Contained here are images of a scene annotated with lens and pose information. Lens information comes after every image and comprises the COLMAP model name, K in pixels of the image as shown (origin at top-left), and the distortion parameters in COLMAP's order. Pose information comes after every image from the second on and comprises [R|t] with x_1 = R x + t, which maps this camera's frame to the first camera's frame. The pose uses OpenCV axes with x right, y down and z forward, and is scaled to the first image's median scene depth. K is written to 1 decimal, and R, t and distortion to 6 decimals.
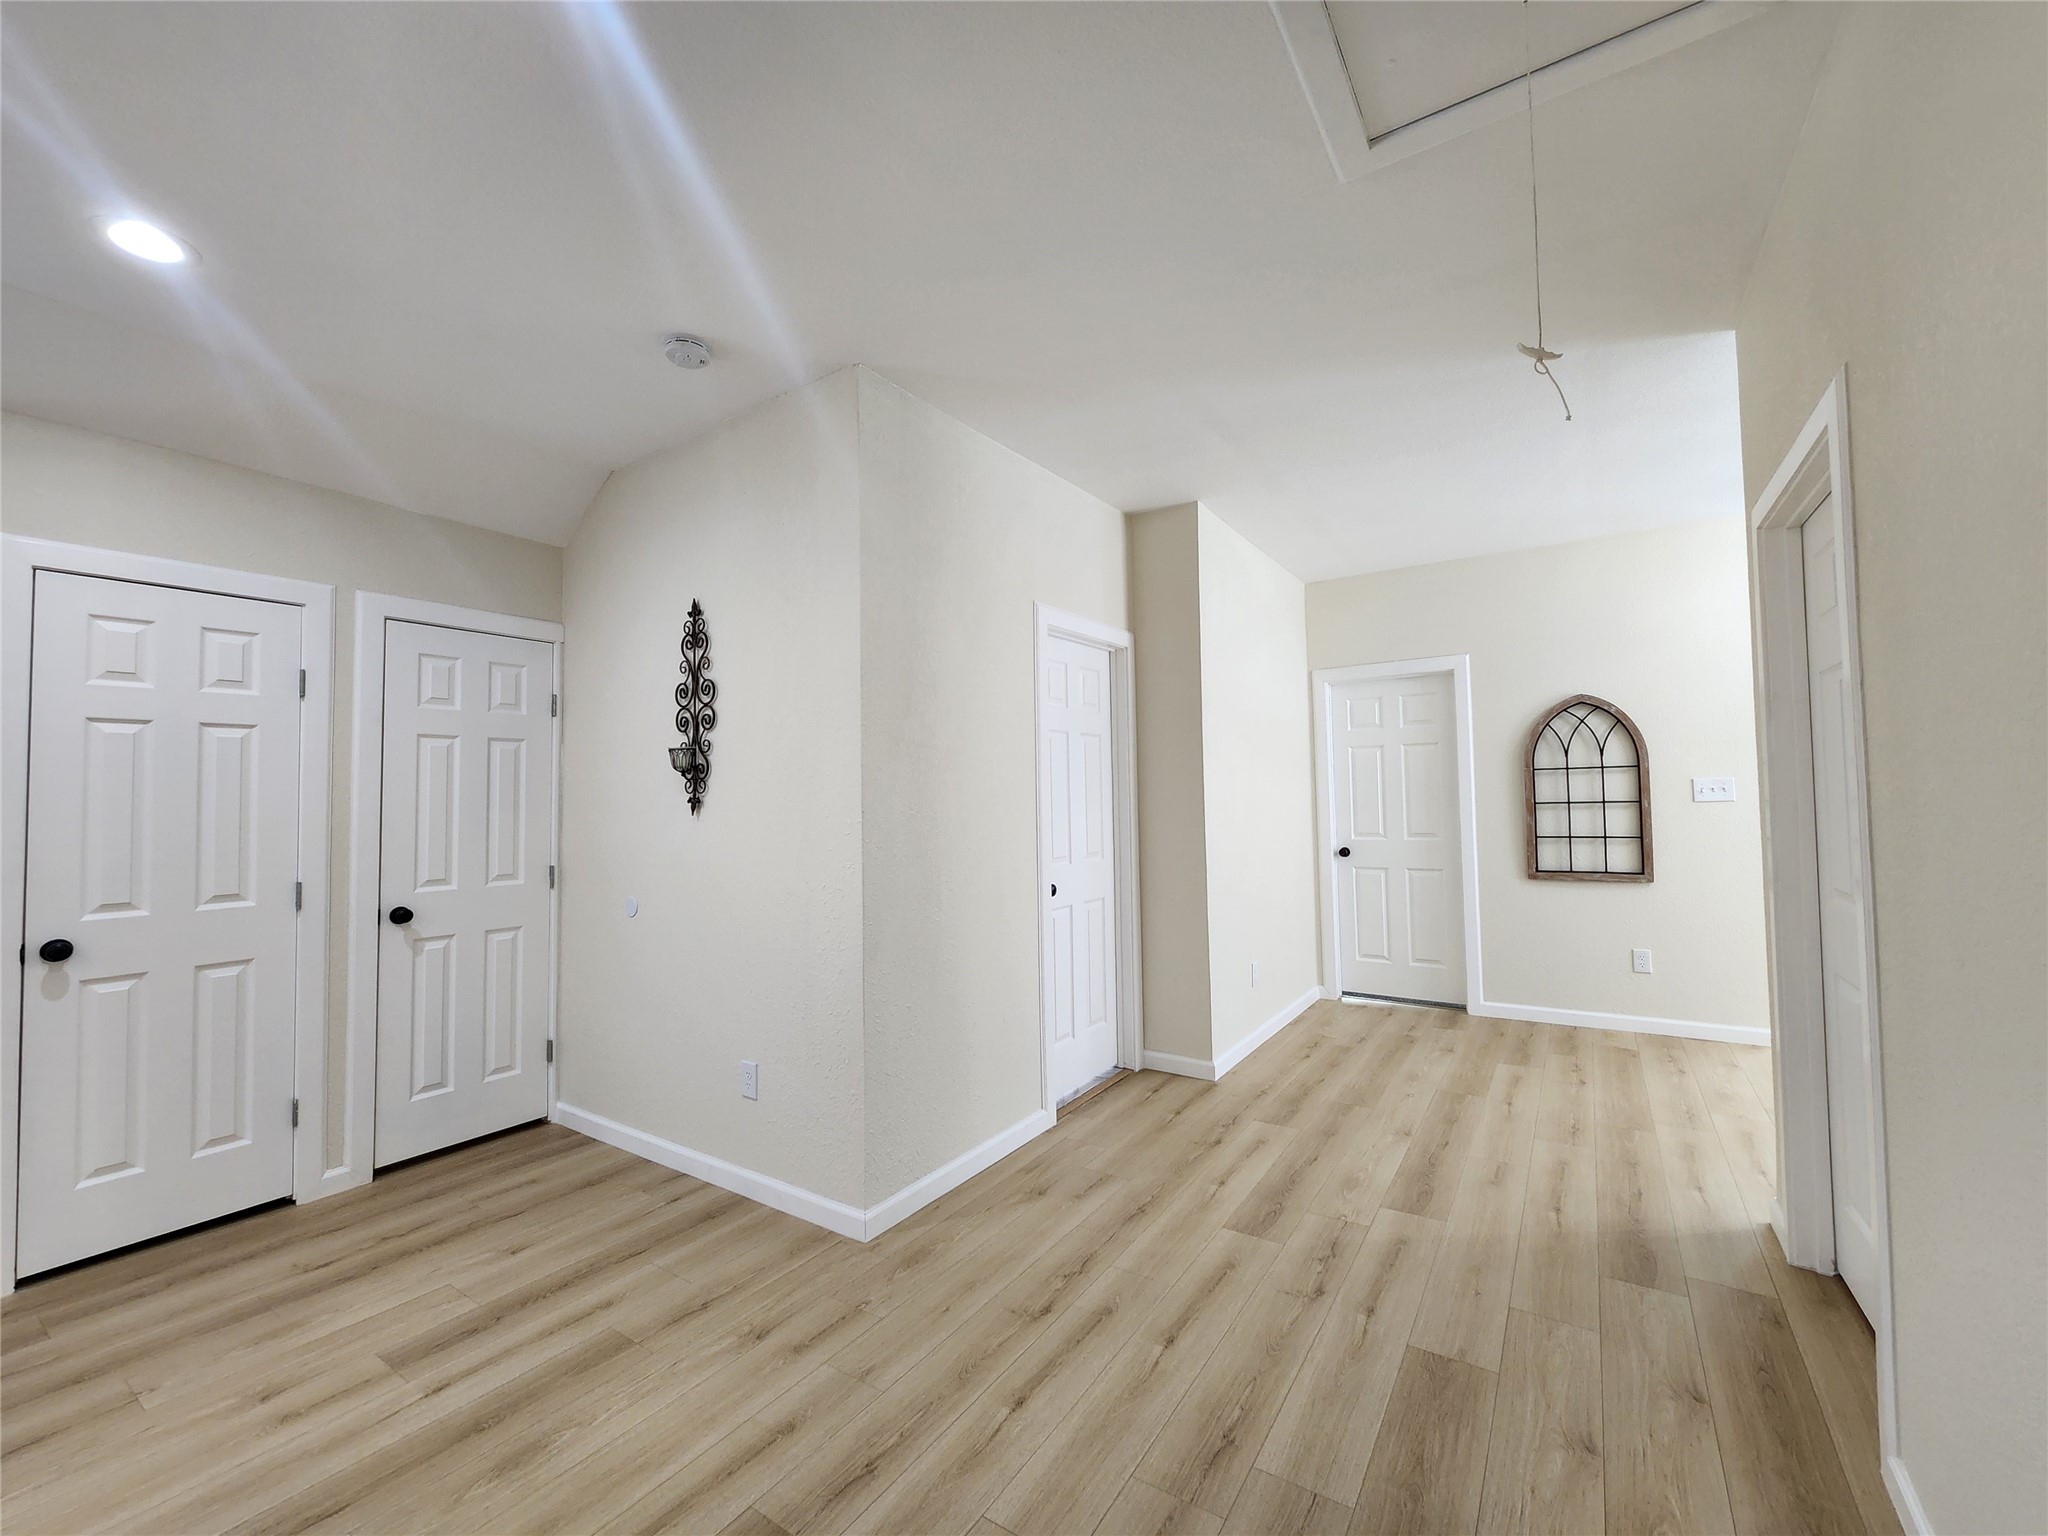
lens RADIAL K [[834.6, 0, 1036.1], [0, 834.6, 765.7], [0, 0, 1]] dist [-0.001853, -0.000303]
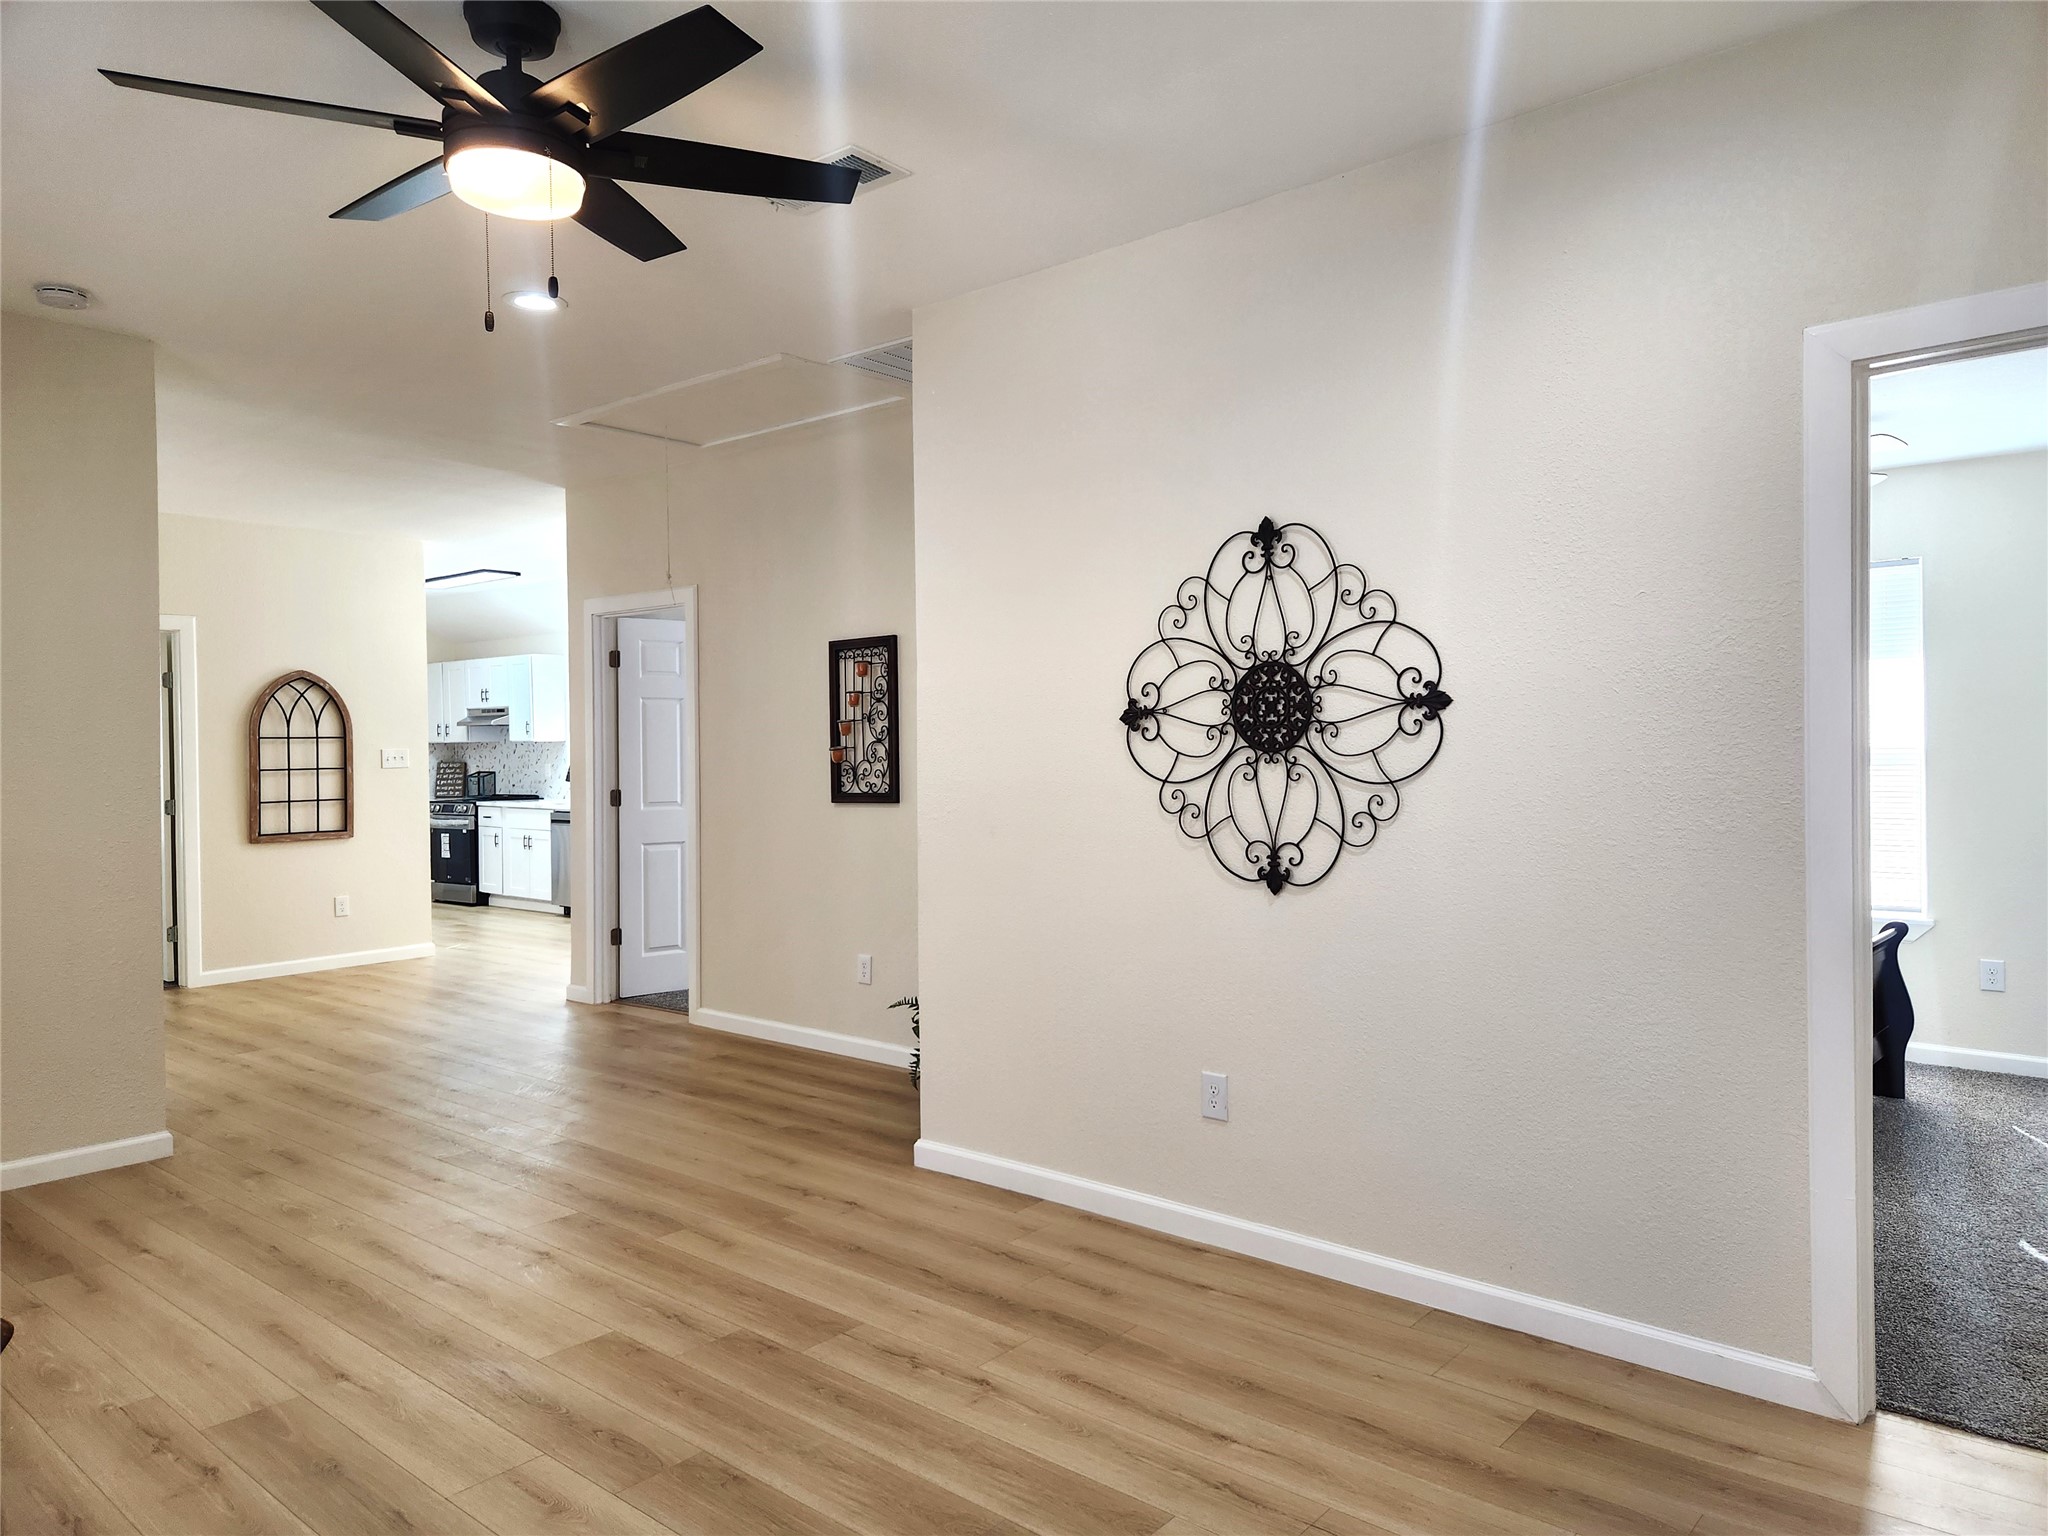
lens RADIAL K [[1378.0, 0, 1031.2], [0, 1378.0, 765.3], [0, 0, 1]] dist [0.000024, -0.002229]
pose [[0.132196, 0.007114, 0.991198, -1.022940], [-0.031983, 0.999484, -0.002908, 0.013761], [-0.990708, -0.031317, 0.132355, -0.190485]]
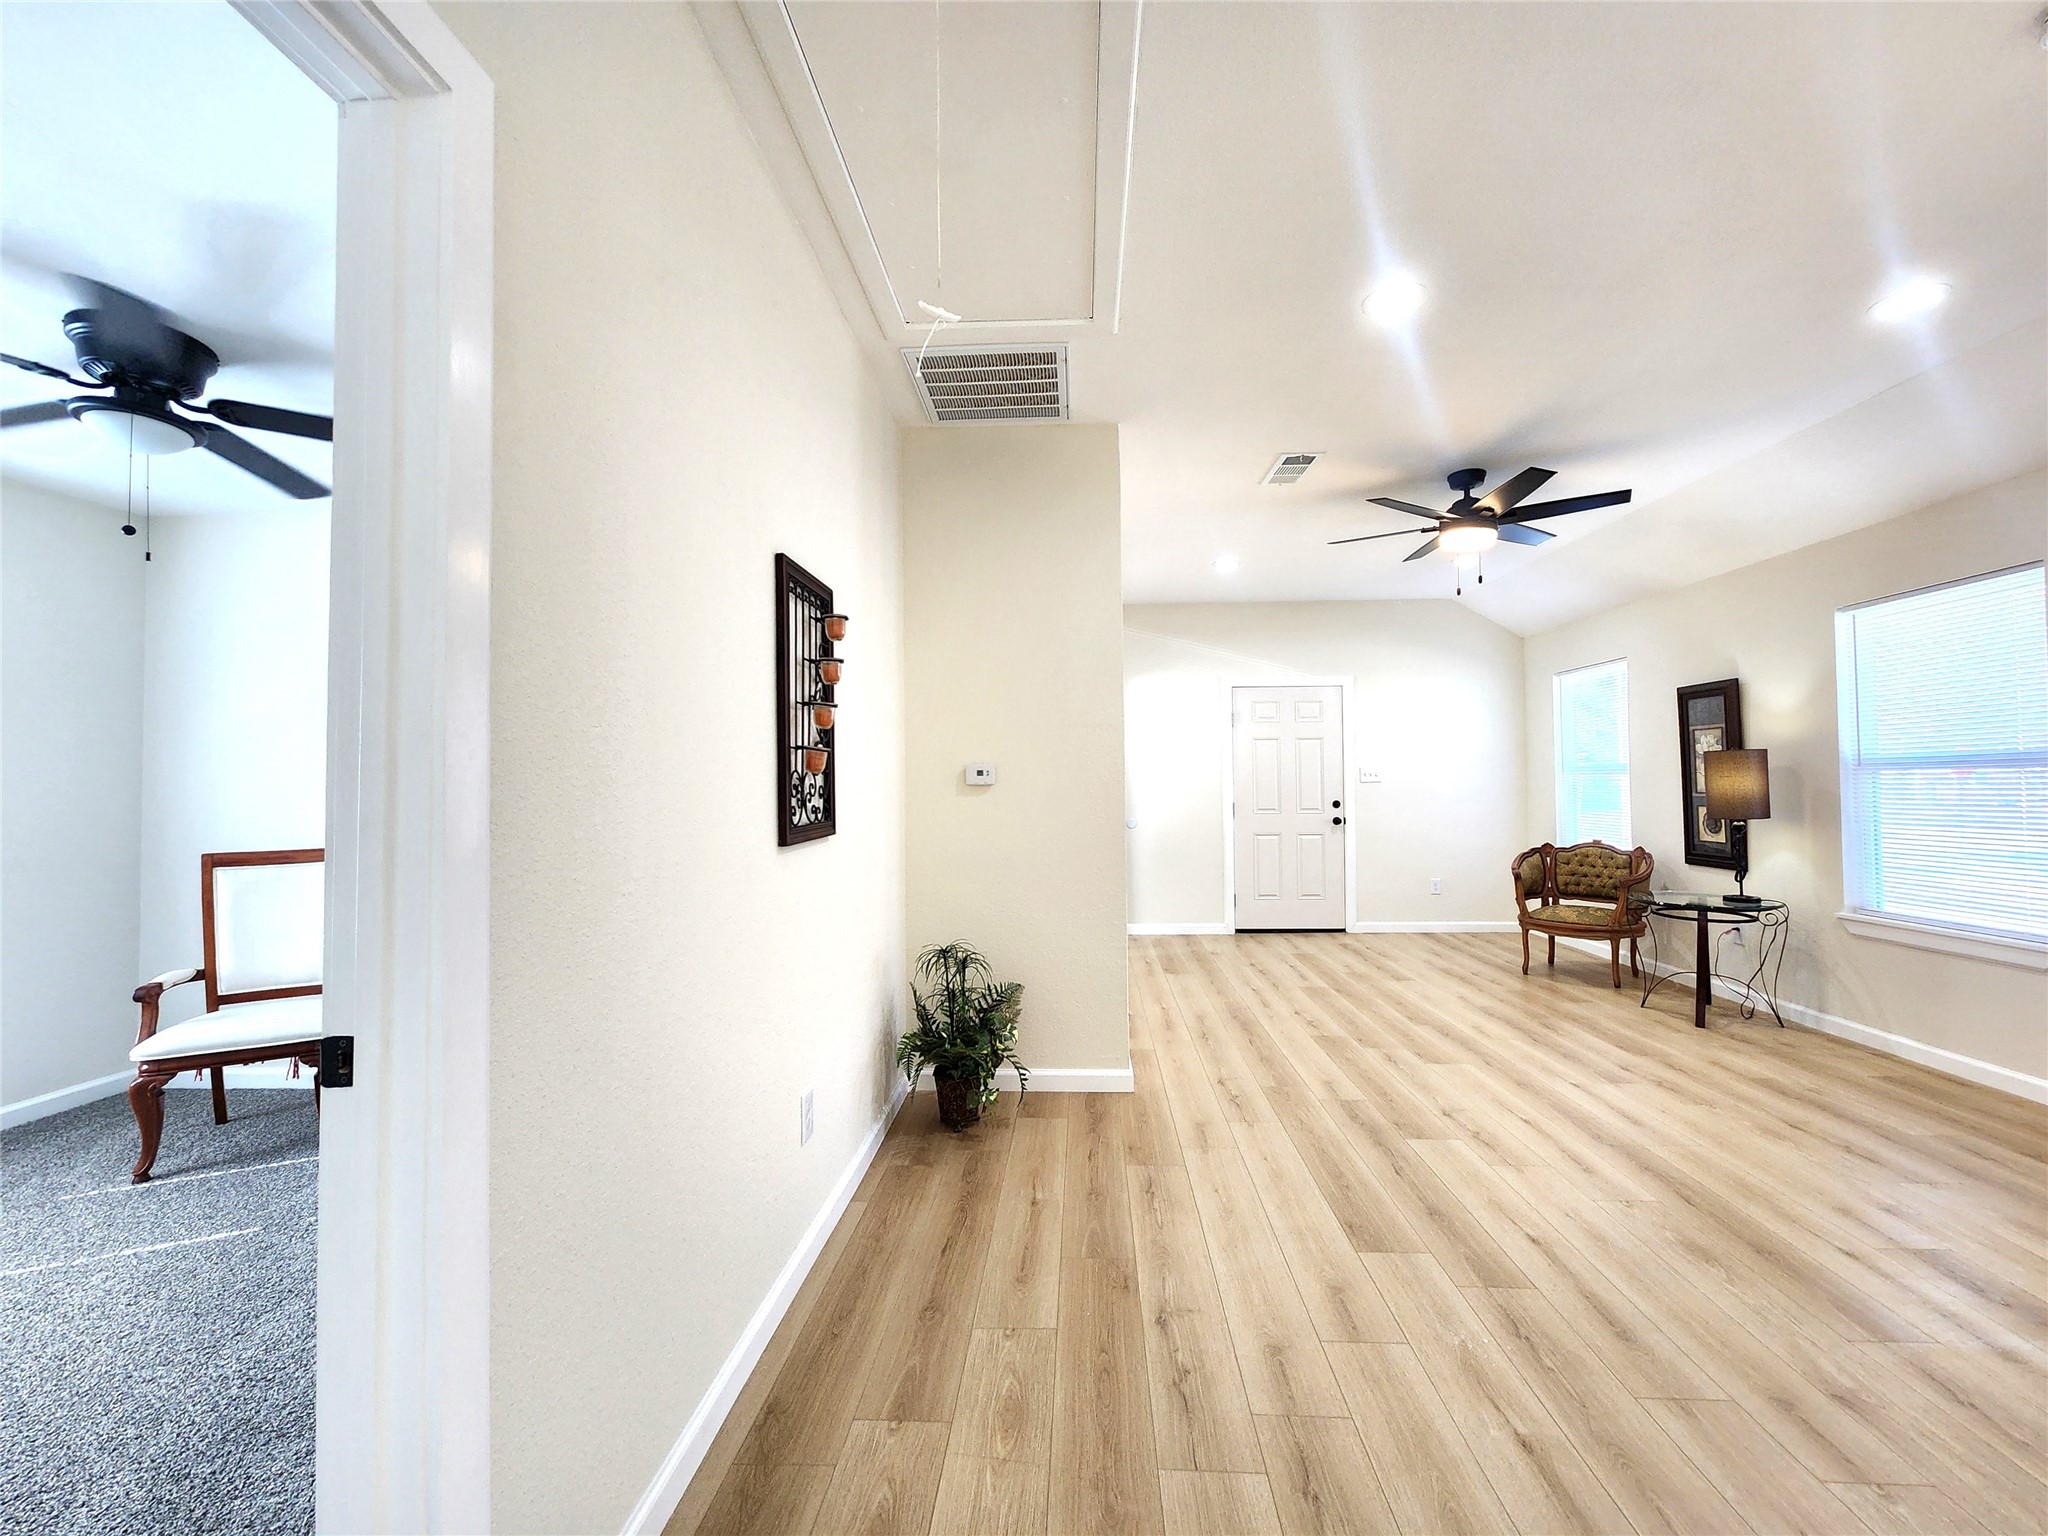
lens RADIAL K [[834.6, 0, 1078.9], [0, 834.6, 762.0], [0, 0, 1]] dist [-0.001853, -0.000303]
pose [[-0.843746, 0.016506, -0.536488, 0.318691], [0.048527, 0.997779, -0.045621, 0.035235], [0.534544, -0.064527, -0.842674, 0.599927]]
